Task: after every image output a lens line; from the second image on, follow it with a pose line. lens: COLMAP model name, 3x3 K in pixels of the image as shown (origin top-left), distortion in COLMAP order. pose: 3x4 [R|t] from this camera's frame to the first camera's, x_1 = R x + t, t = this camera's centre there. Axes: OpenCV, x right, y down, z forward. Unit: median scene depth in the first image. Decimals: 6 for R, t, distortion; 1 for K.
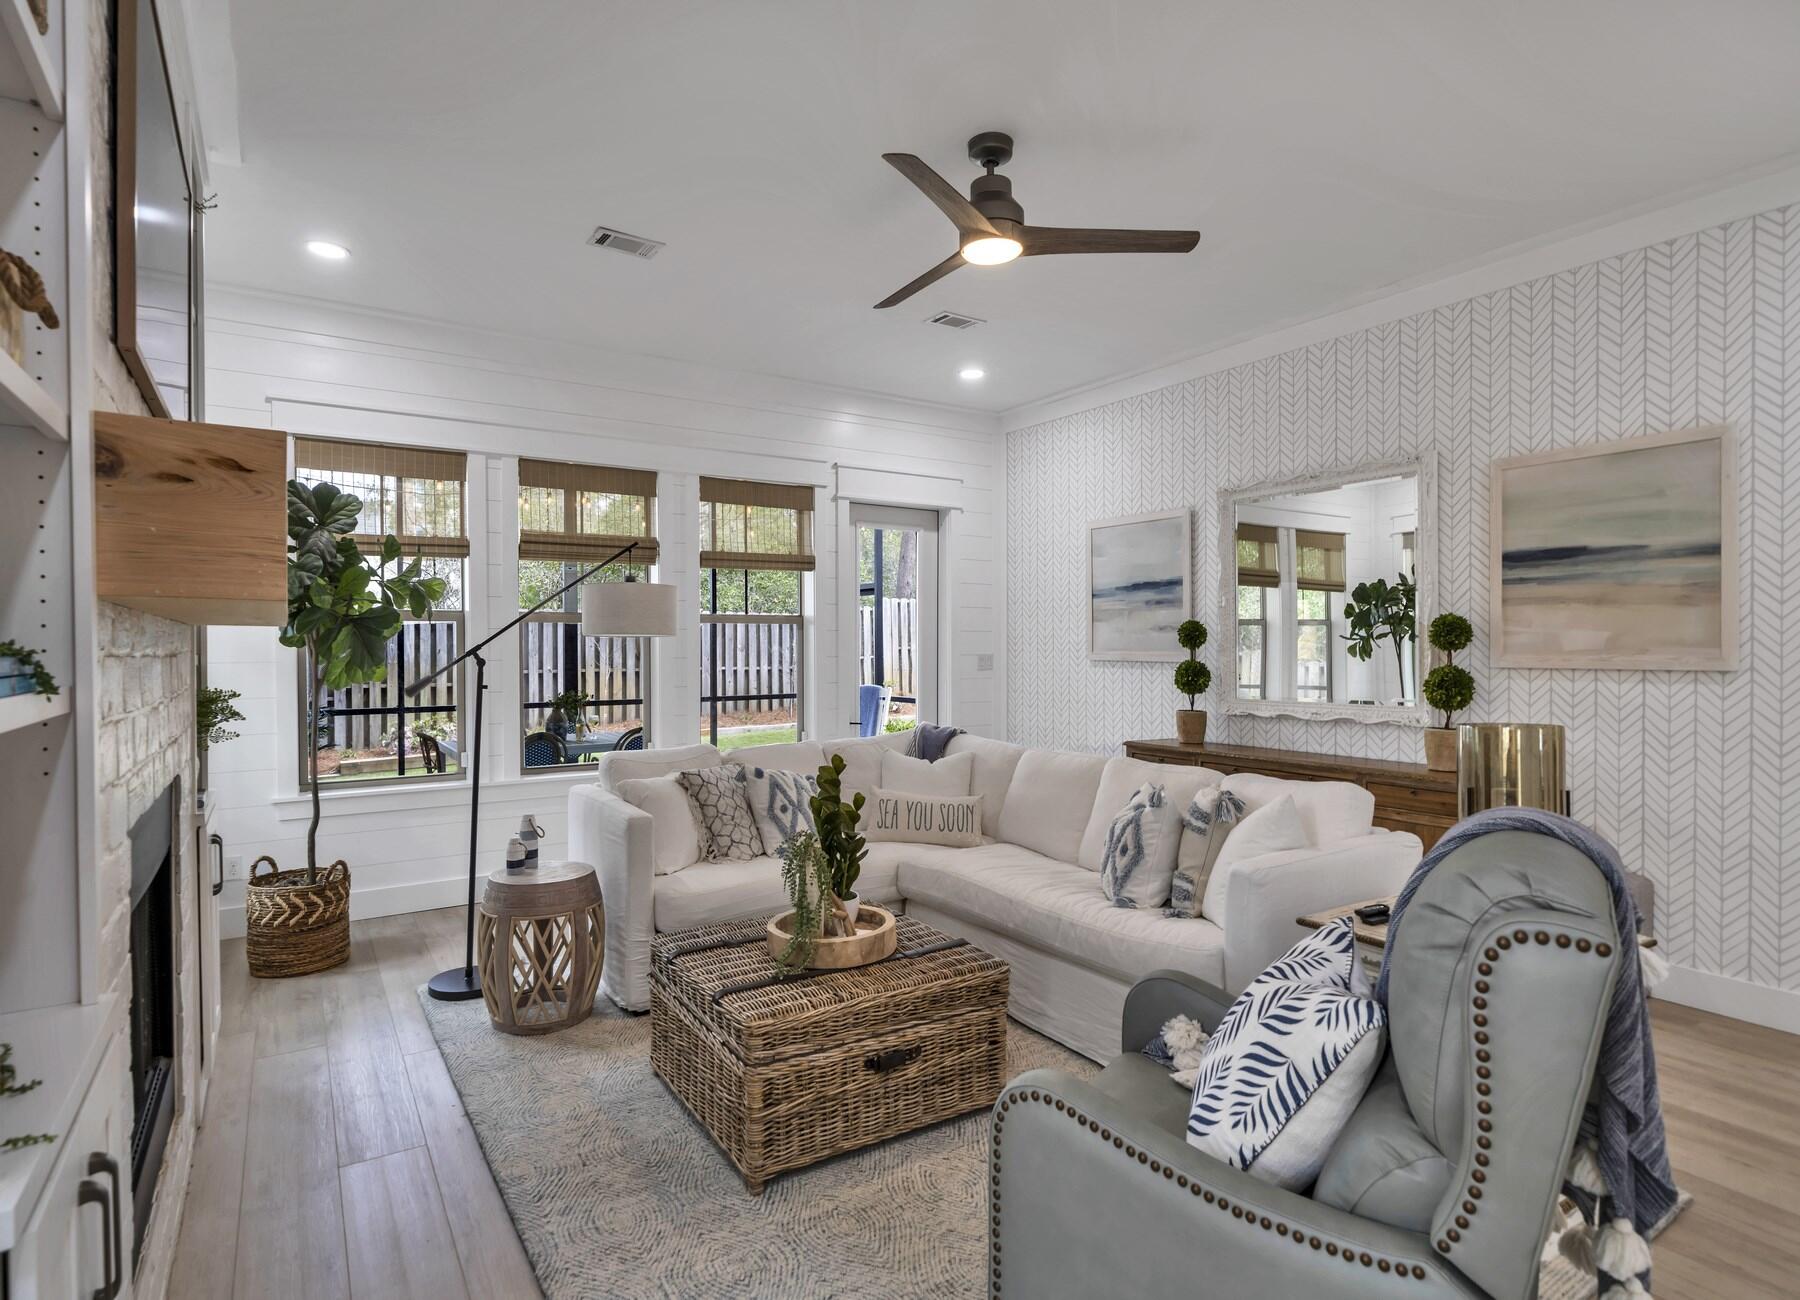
lens RADIAL K [[982.1, 0, 902.3], [0, 982.1, 648.2], [0, 0, 1]] dist [0.000836, -0.000563]
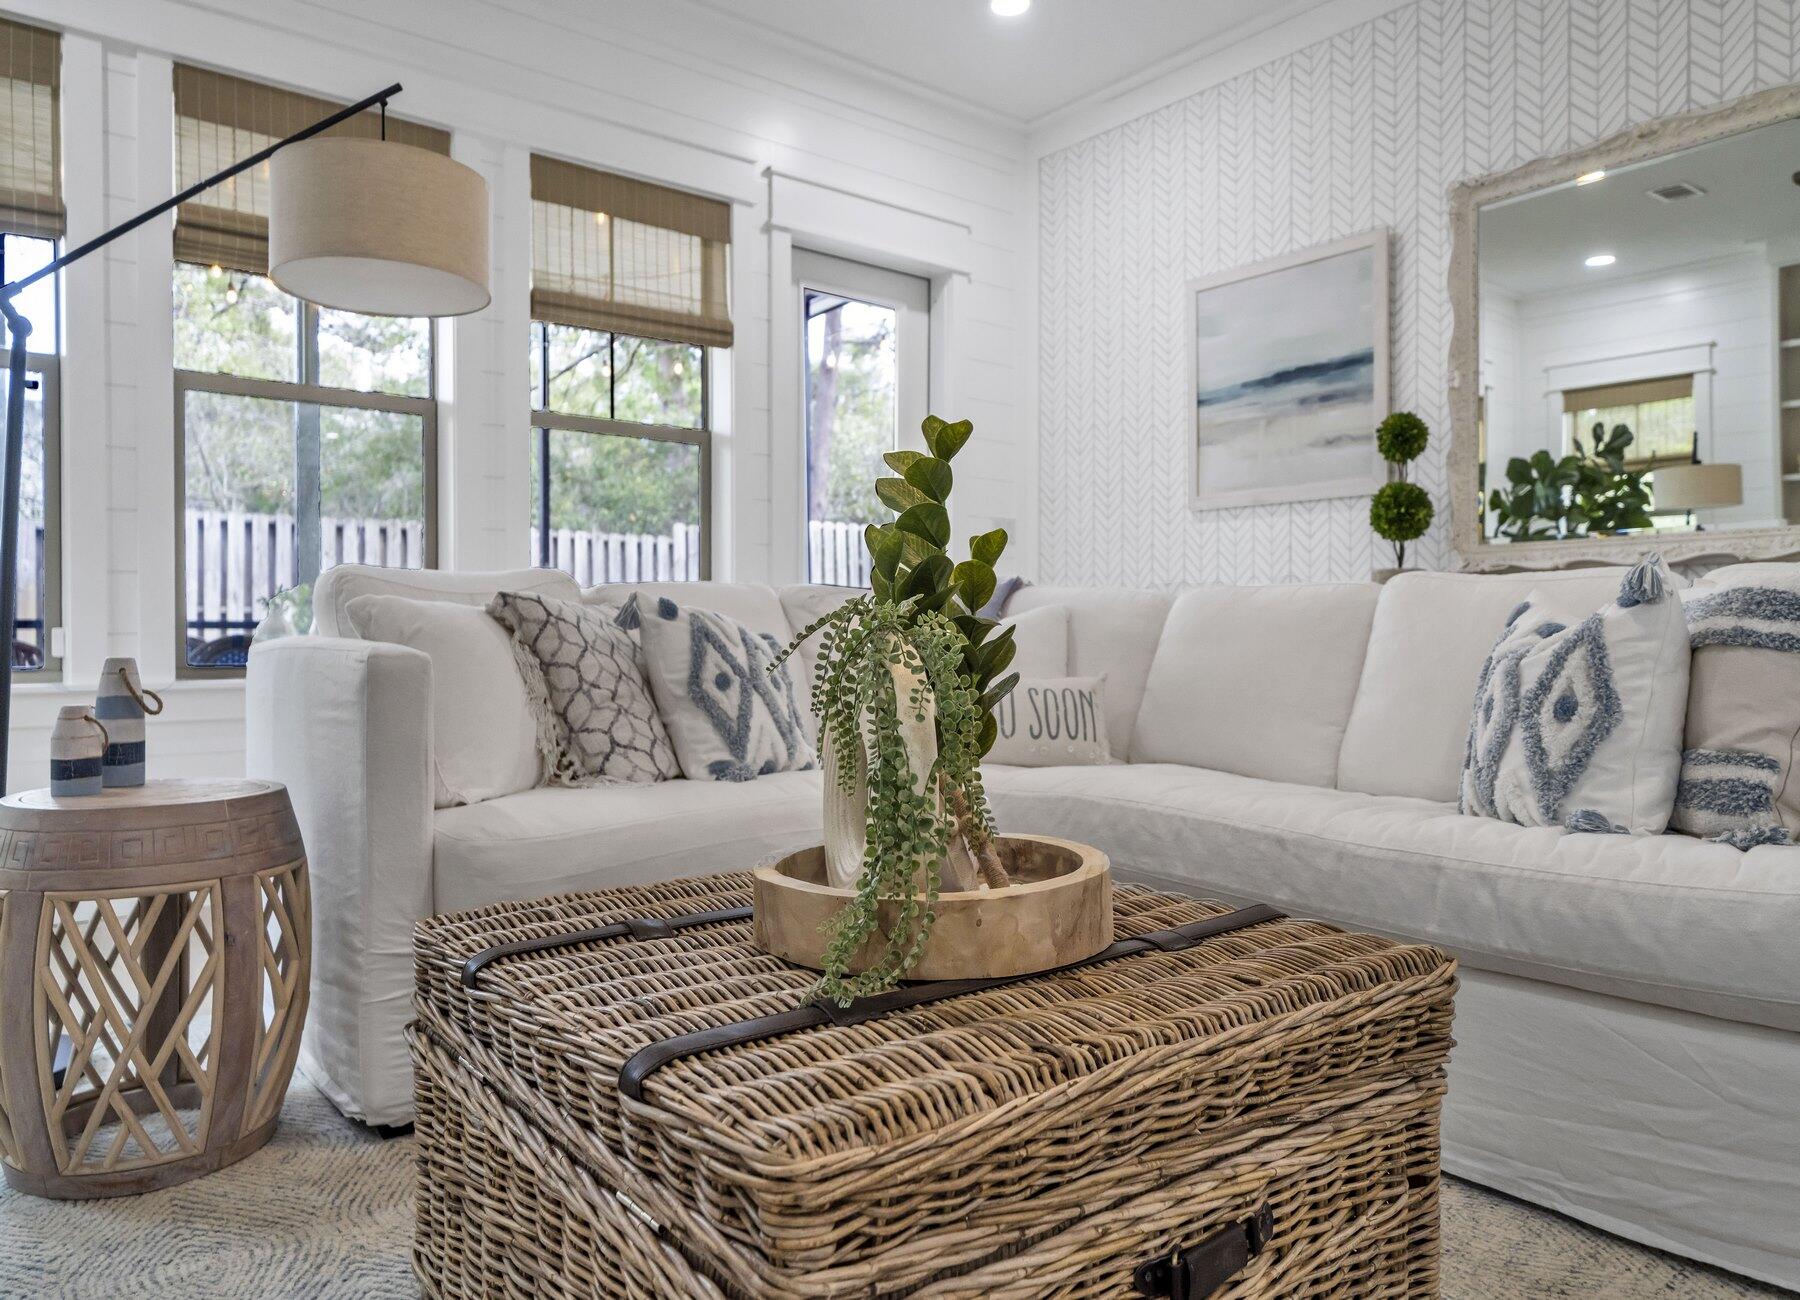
lens RADIAL K [[1230.6, 0, 899.1], [0, 1230.6, 646.1], [0, 0, 1]] dist [0.000229, 0.003961]
pose [[0.994974, 0.002337, 0.100102, -0.109990], [-0.001997, 0.999992, -0.003495, 0.170884], [-0.100109, 0.003277, 0.994971, 0.467349]]
